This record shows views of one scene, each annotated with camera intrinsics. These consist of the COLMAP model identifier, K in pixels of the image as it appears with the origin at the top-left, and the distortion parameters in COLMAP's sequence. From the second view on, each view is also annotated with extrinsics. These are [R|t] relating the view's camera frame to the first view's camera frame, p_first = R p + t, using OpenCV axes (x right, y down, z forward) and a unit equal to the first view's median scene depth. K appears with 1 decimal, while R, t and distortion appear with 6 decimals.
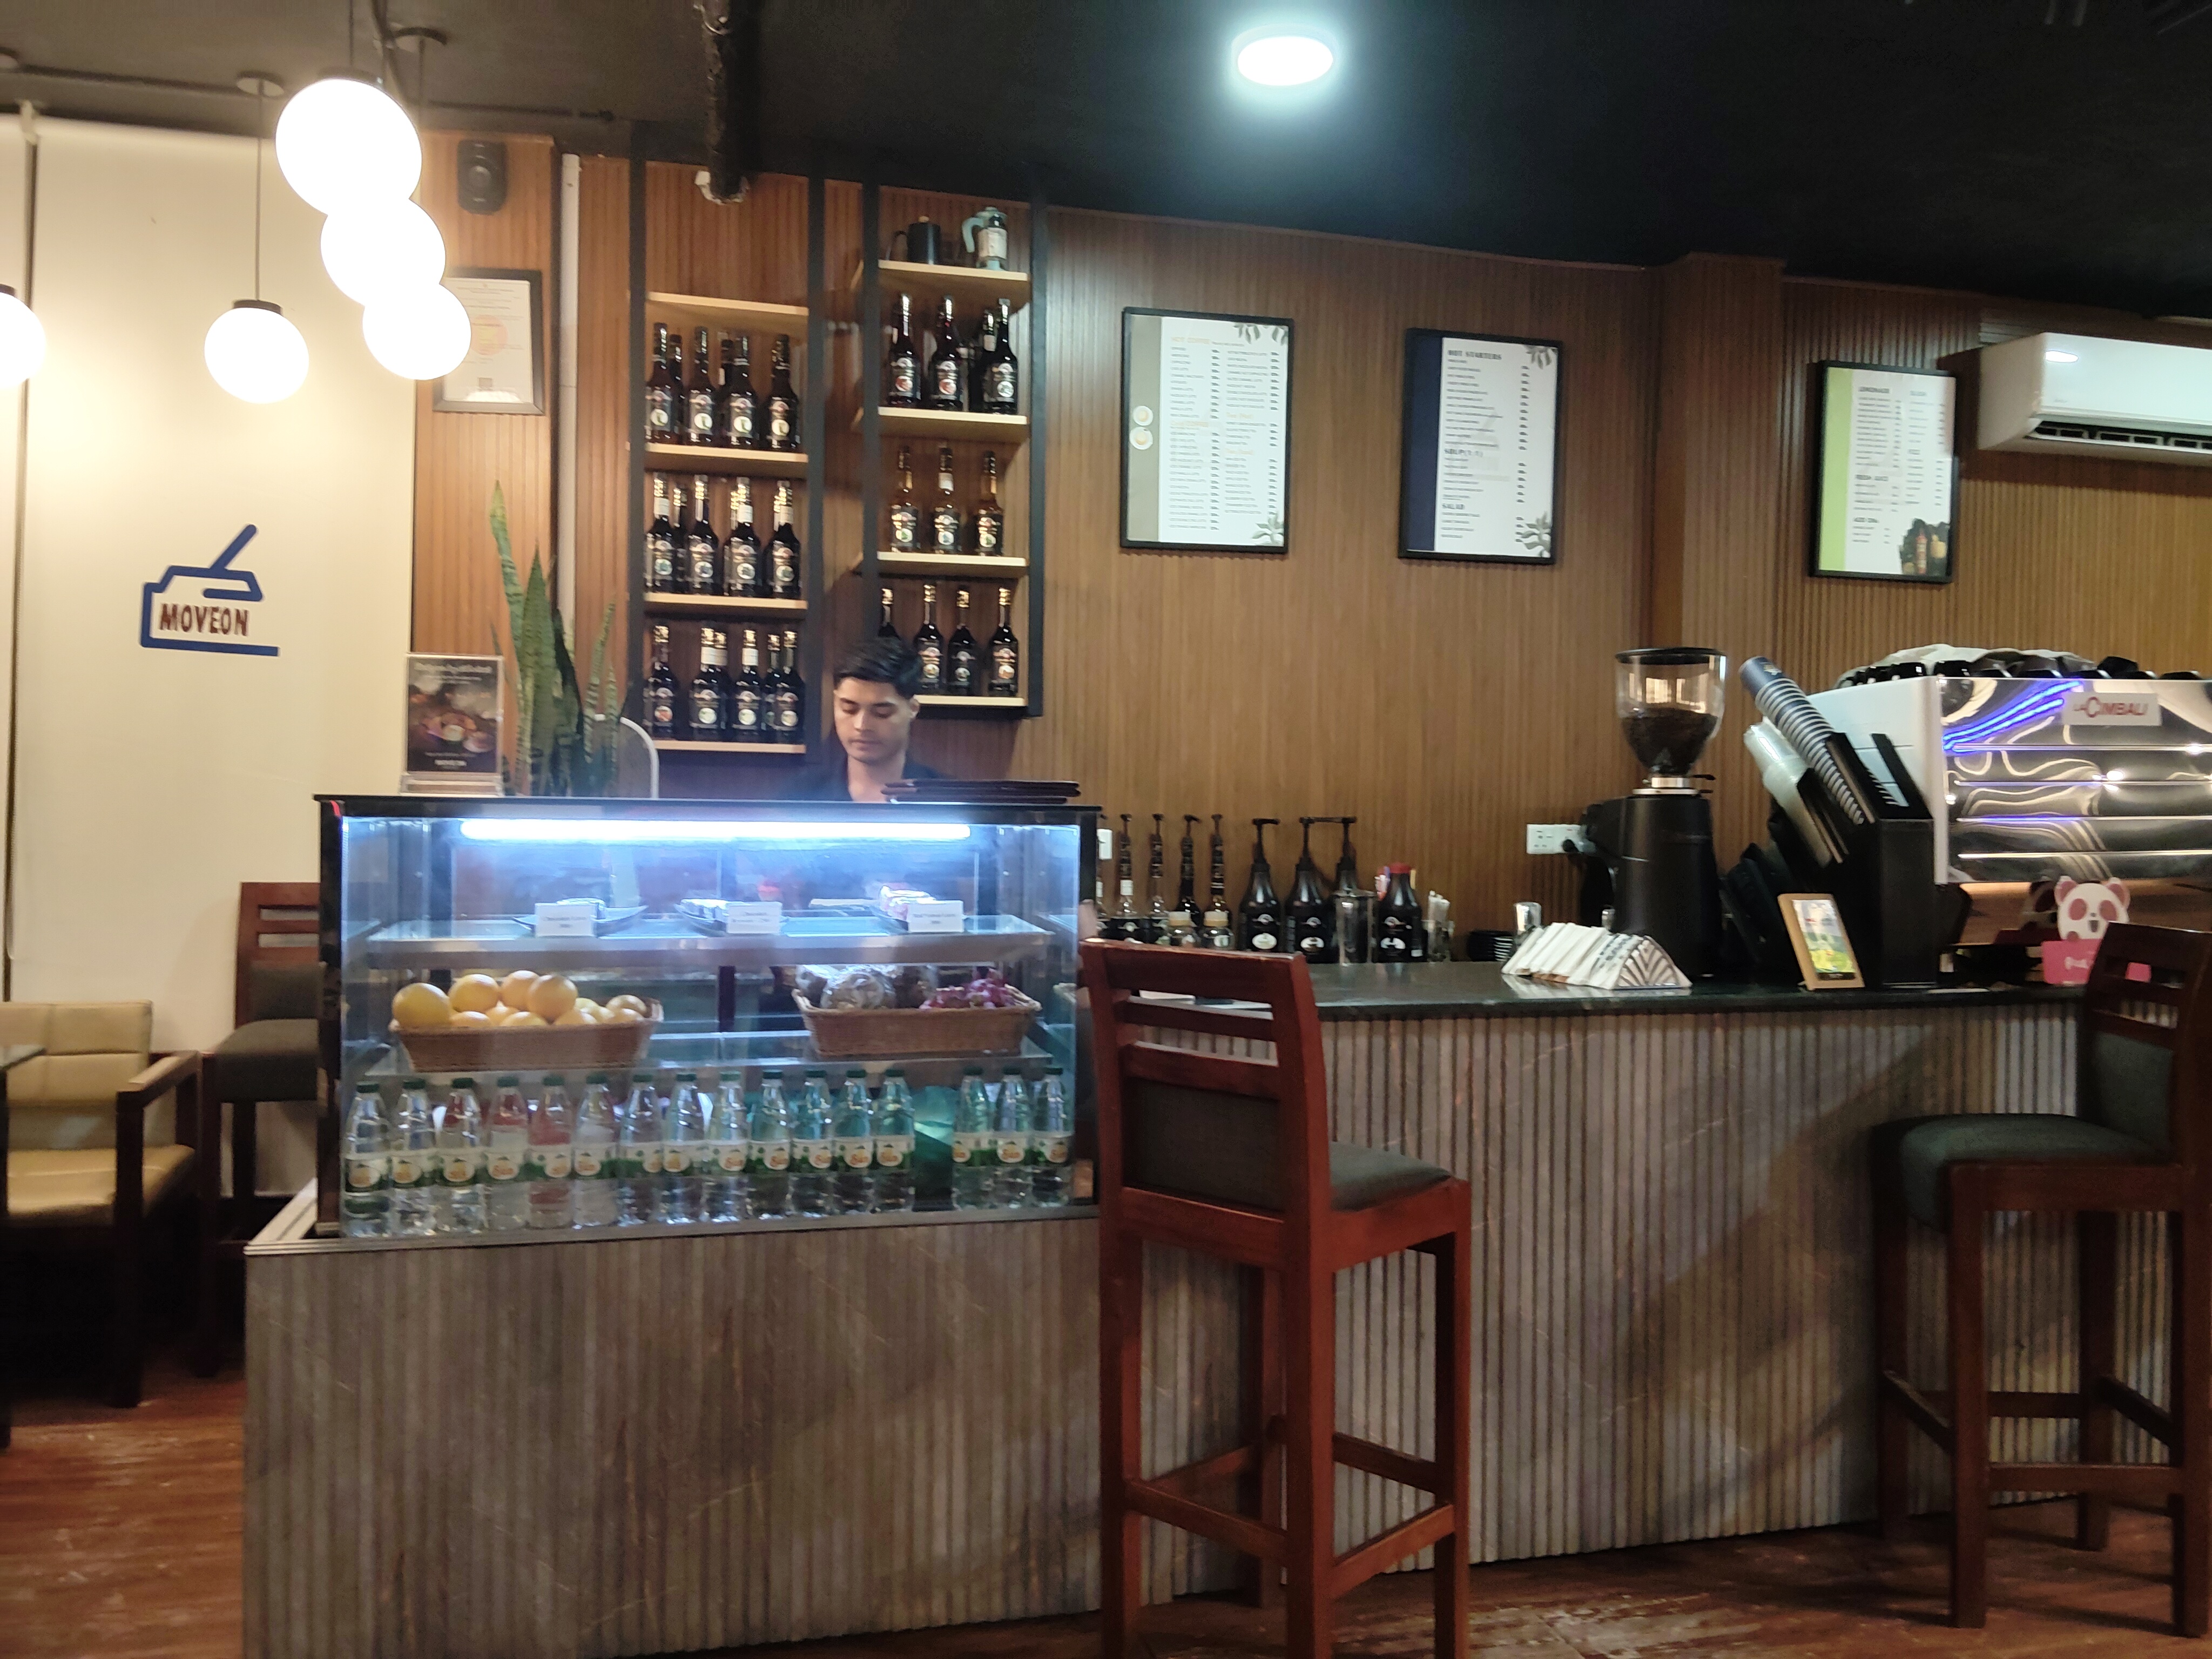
lens RADIAL K [[1788.3, 0, 1094.4], [0, 1788.3, 828.2], [0, 0, 1]] dist [0.105154, -0.178731]
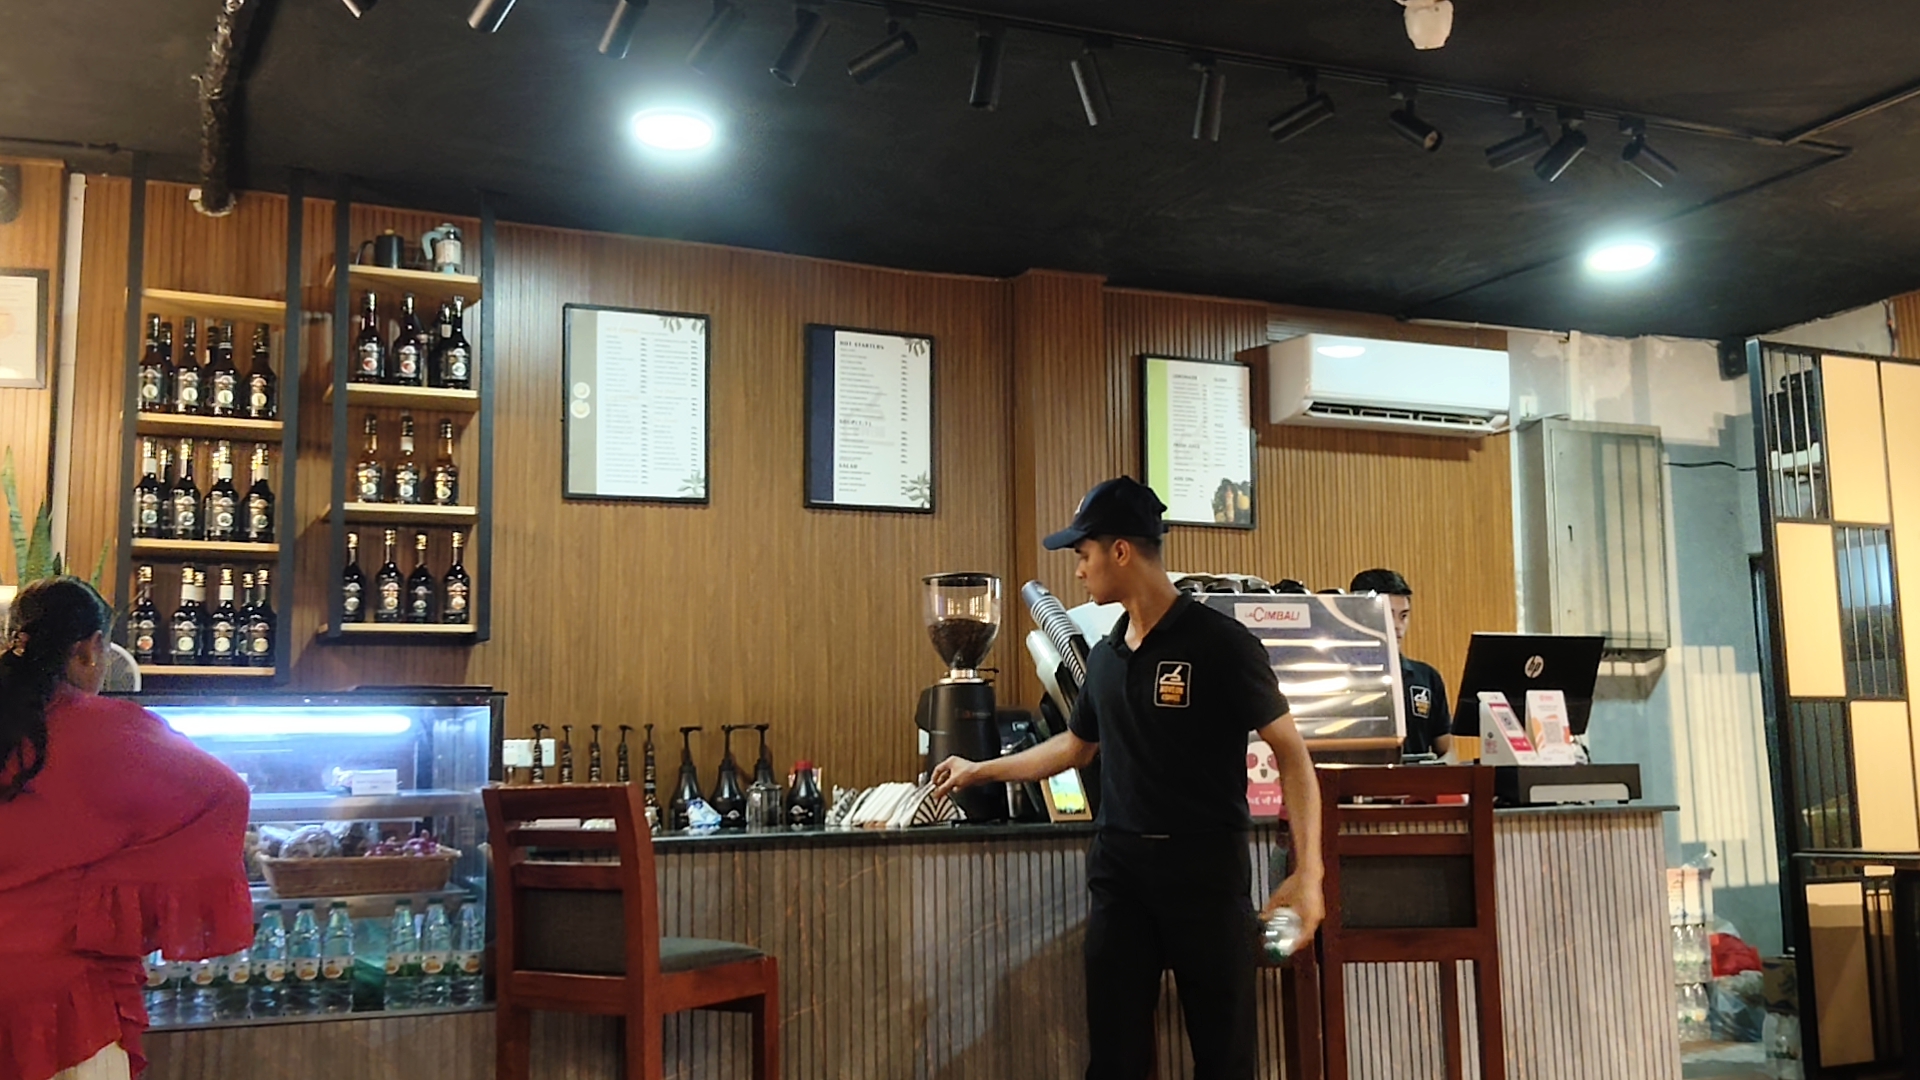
lens RADIAL K [[1872.8, 0, 961.4], [0, 1872.8, 528.9], [0, 0, 1]] dist [0.090874, -0.155946]
pose [[0.983337, -0.004341, 0.181743, 0.053212], [0.029598, 0.990198, -0.136495, 0.044743], [-0.179369, 0.139600, 0.973827, -0.280238]]
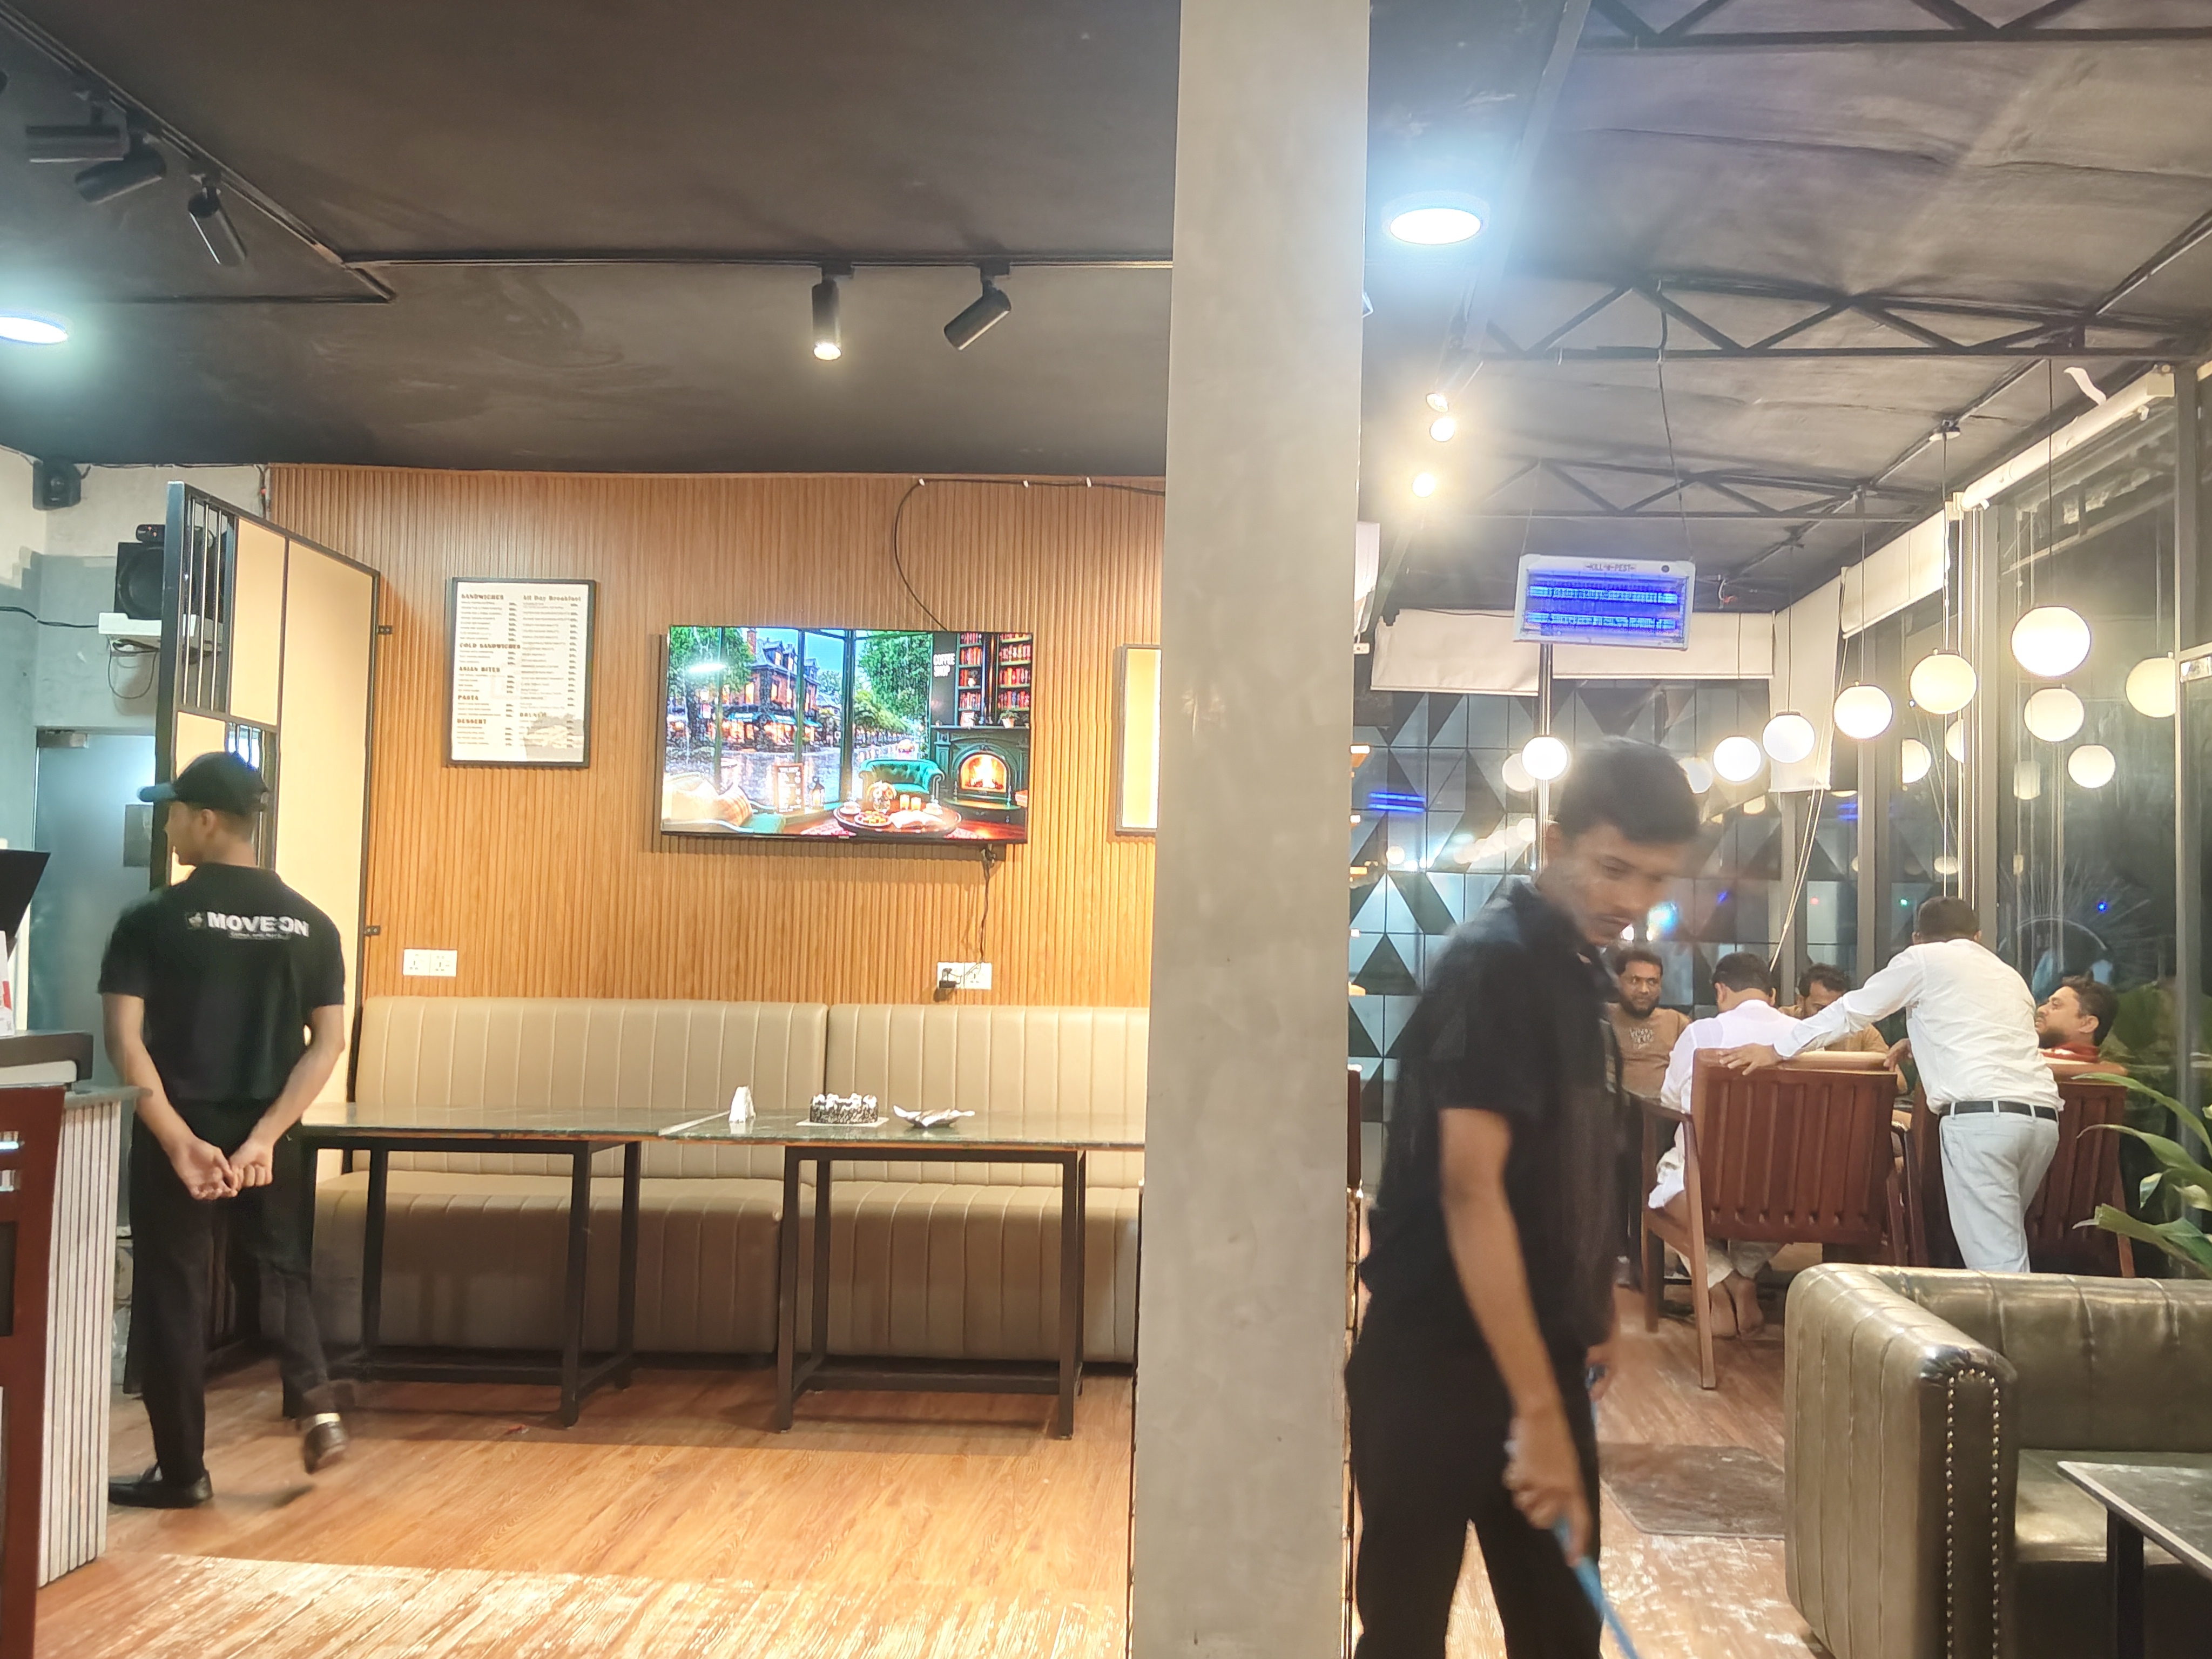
lens RADIAL K [[1845.5, 0, 1138.1], [0, 1845.5, 833.5], [0, 0, 1]] dist [0.134604, -0.216918]
pose [[0.316614, 0.052455, 0.947103, 0.008839], [-0.013363, 0.998617, -0.050841, -0.014923], [-0.948460, 0.003441, 0.316877, 0.104029]]
